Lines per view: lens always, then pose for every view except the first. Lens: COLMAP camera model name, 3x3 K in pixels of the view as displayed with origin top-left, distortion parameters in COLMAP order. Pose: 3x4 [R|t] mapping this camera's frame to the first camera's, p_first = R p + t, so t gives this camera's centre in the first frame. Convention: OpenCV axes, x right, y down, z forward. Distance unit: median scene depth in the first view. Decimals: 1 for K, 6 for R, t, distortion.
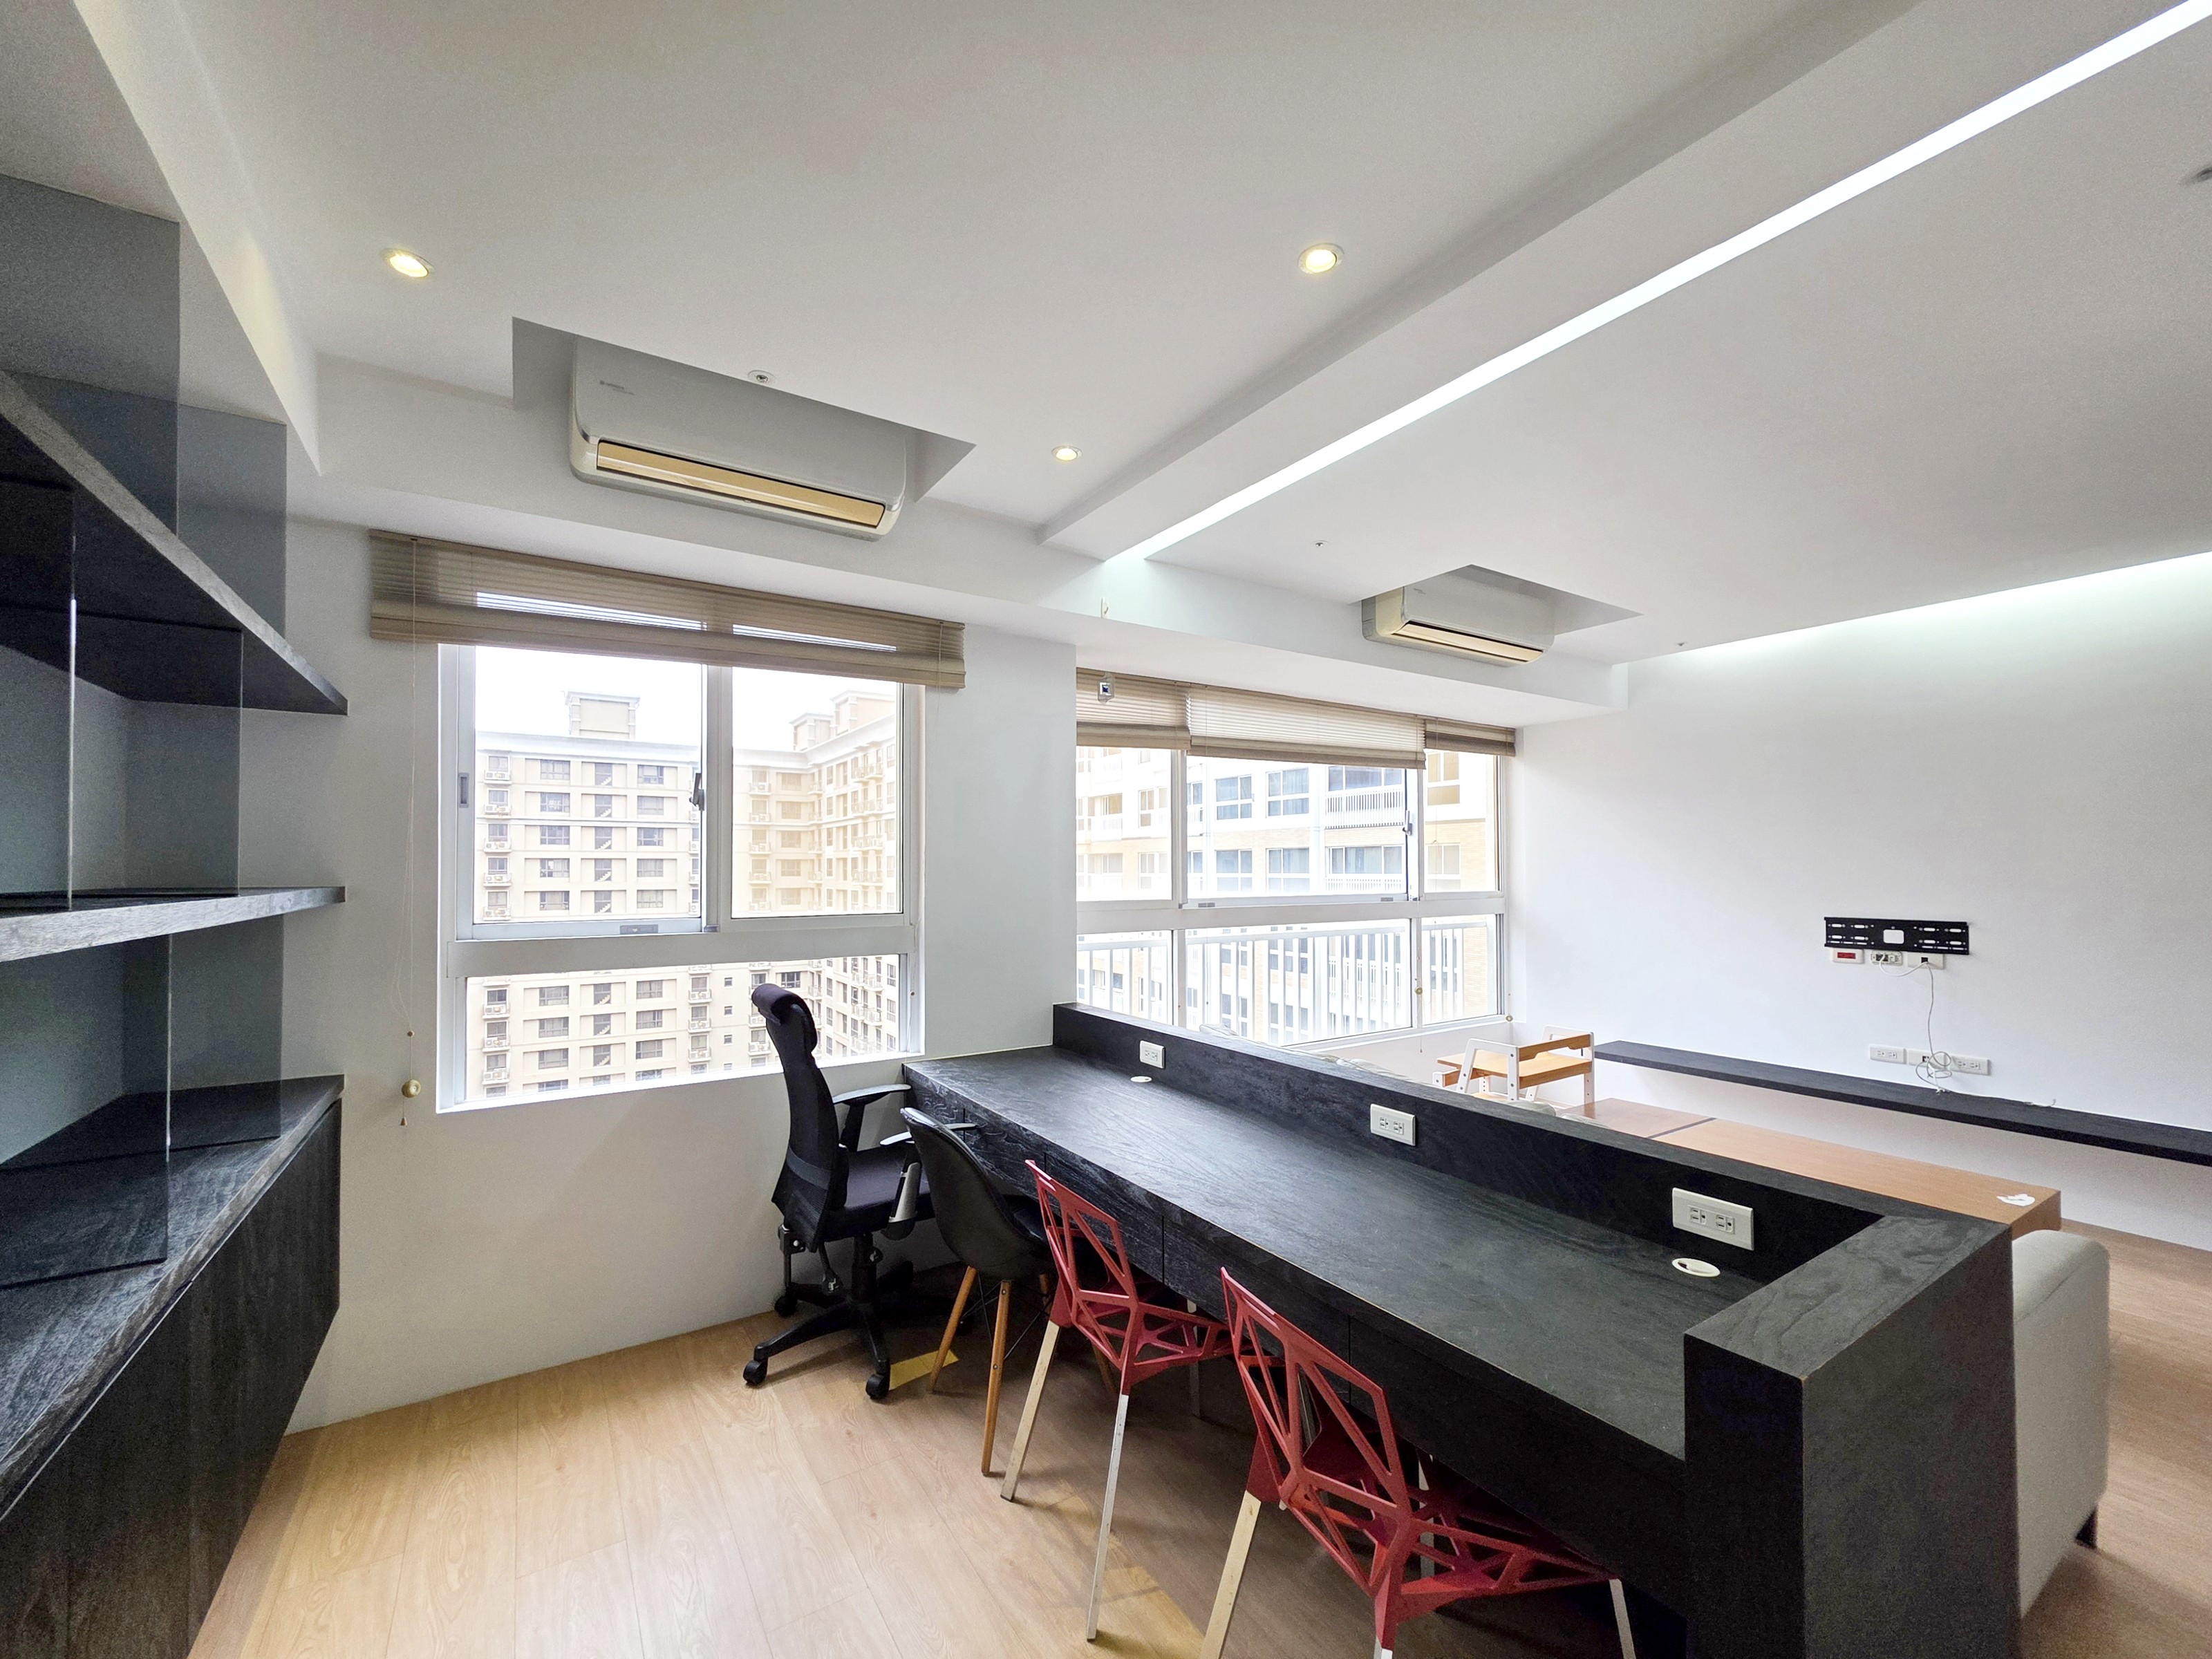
lens RADIAL K [[899.6, 0, 1076.4], [0, 899.6, 842.7], [0, 0, 1]] dist [0.001586, 0.000334]
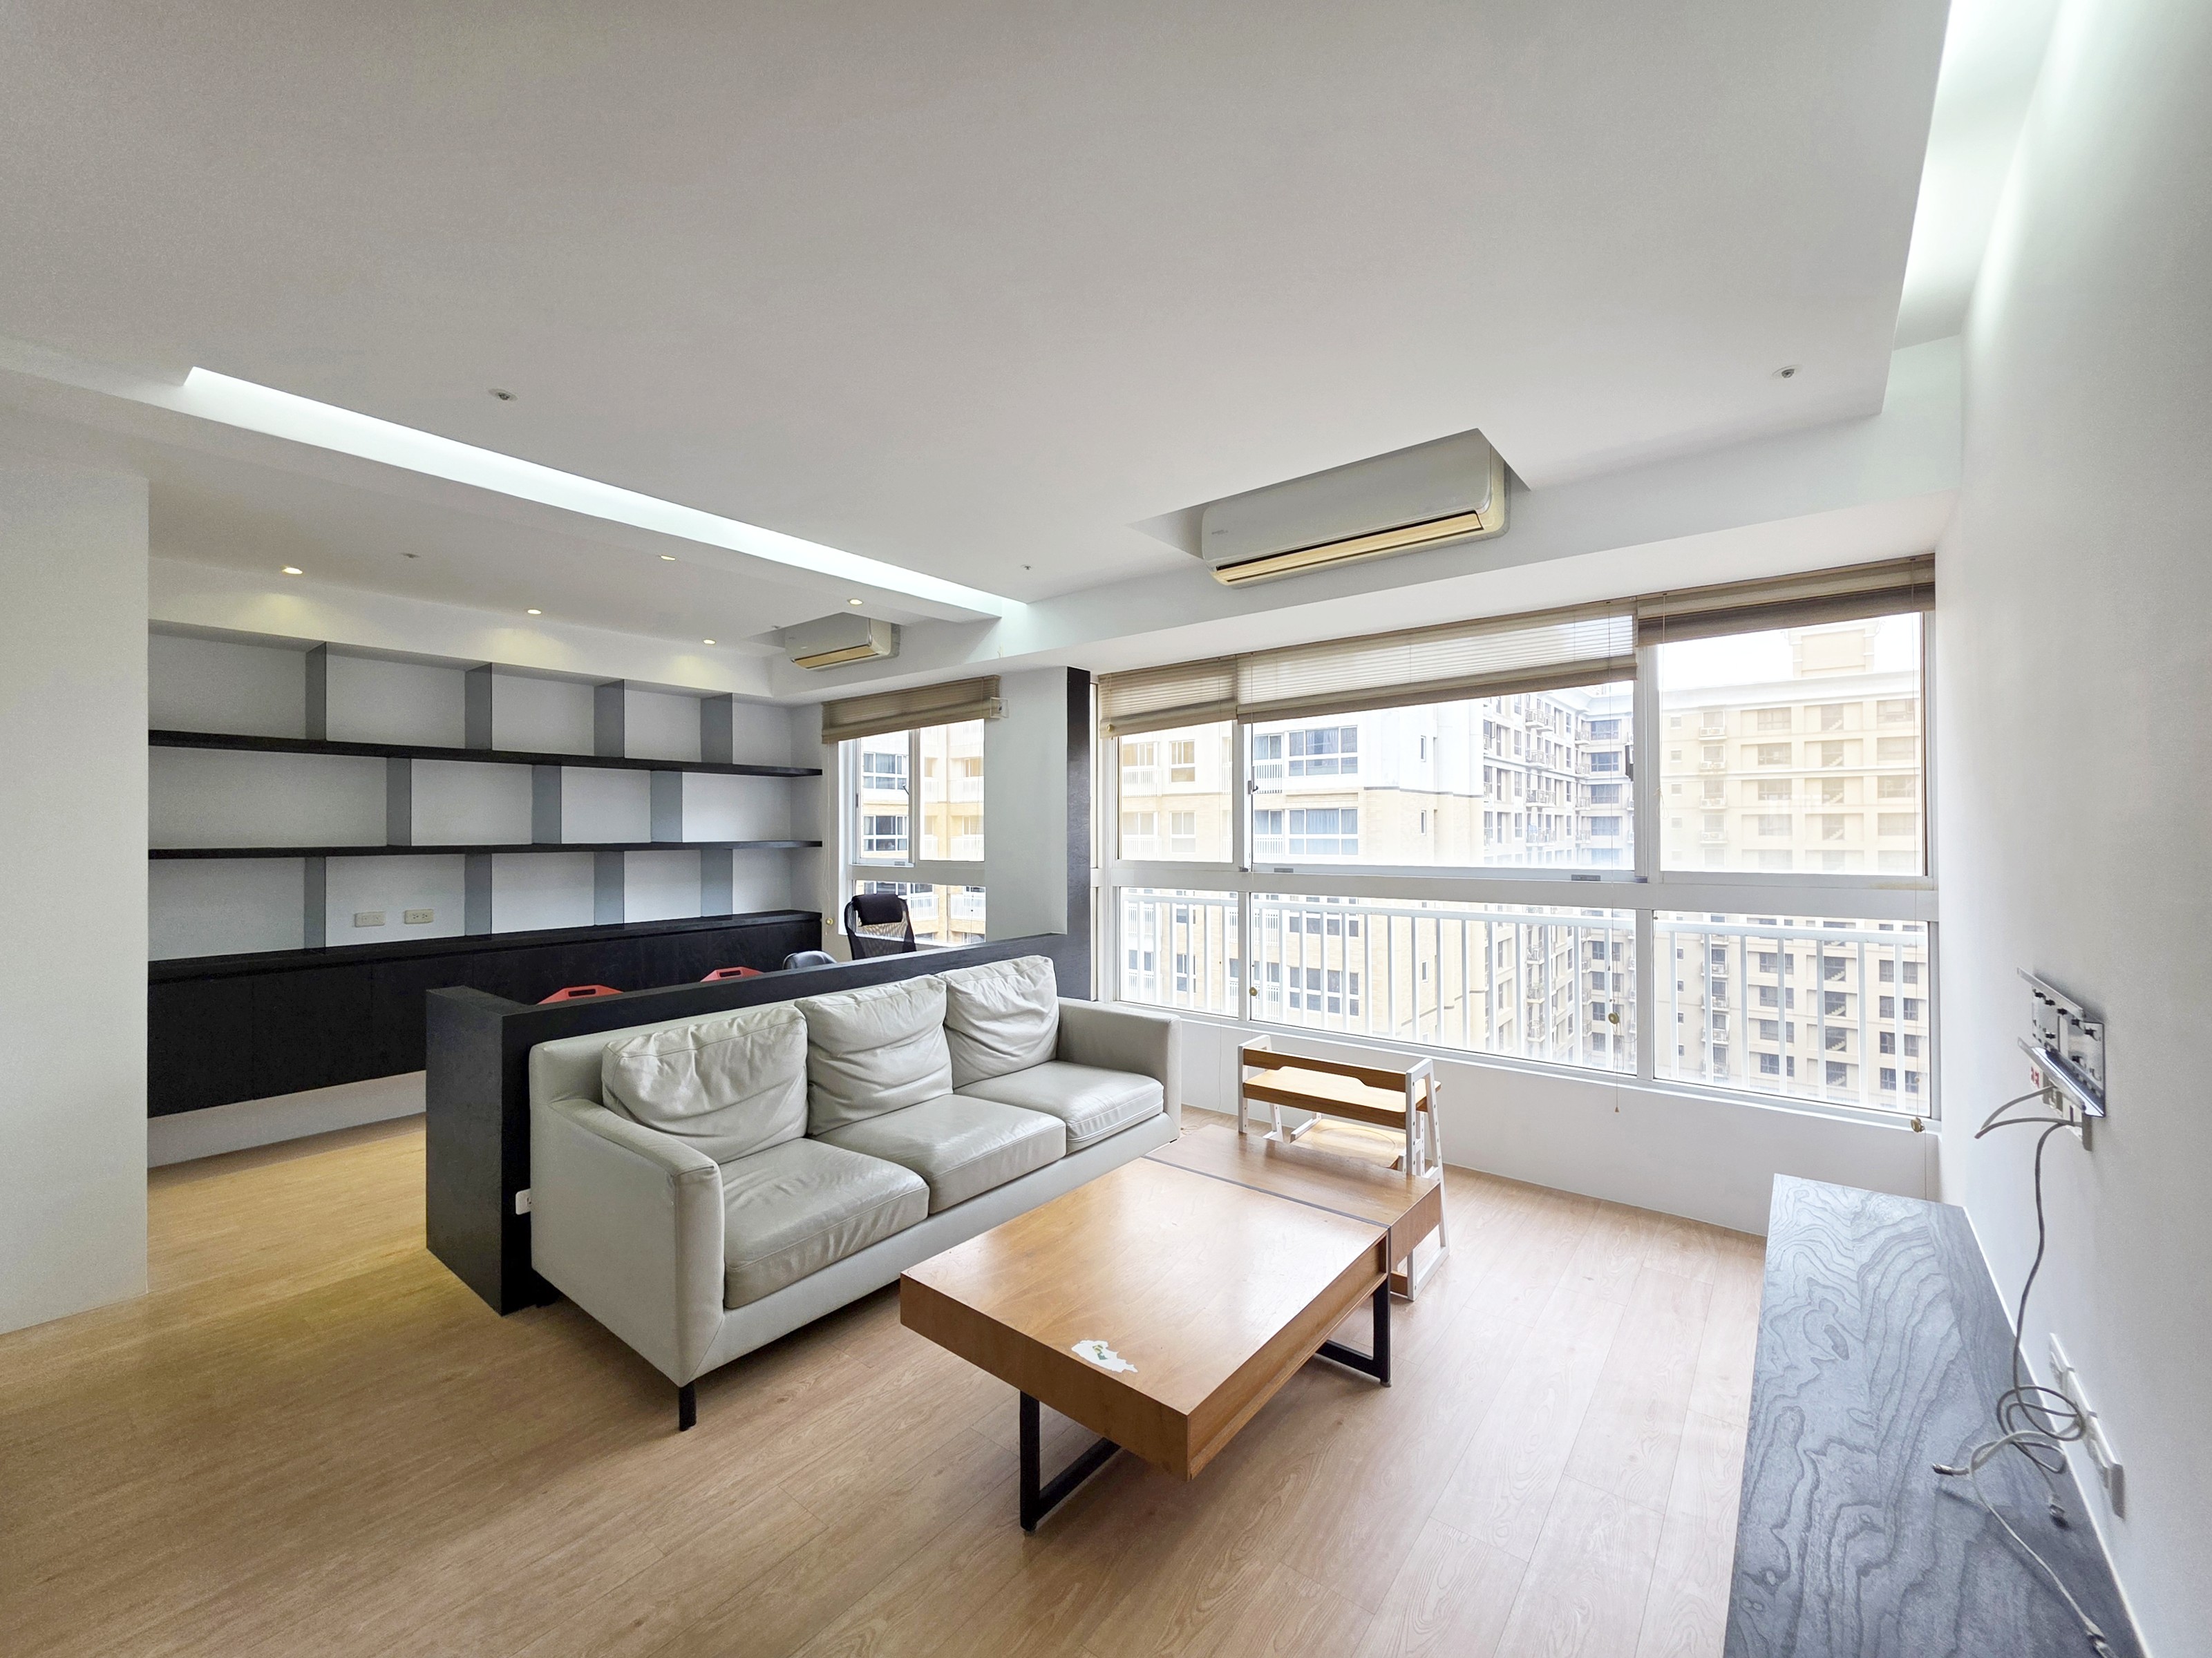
lens RADIAL K [[894.3, 0, 1084.0], [0, 894.3, 818.0], [0, 0, 1]] dist [0.000329, -0.000128]
pose [[0.314675, -0.013063, -0.949110, 0.918745], [0.032383, 0.999471, -0.003019, 0.007190], [0.948647, -0.029785, 0.314932, 0.443211]]
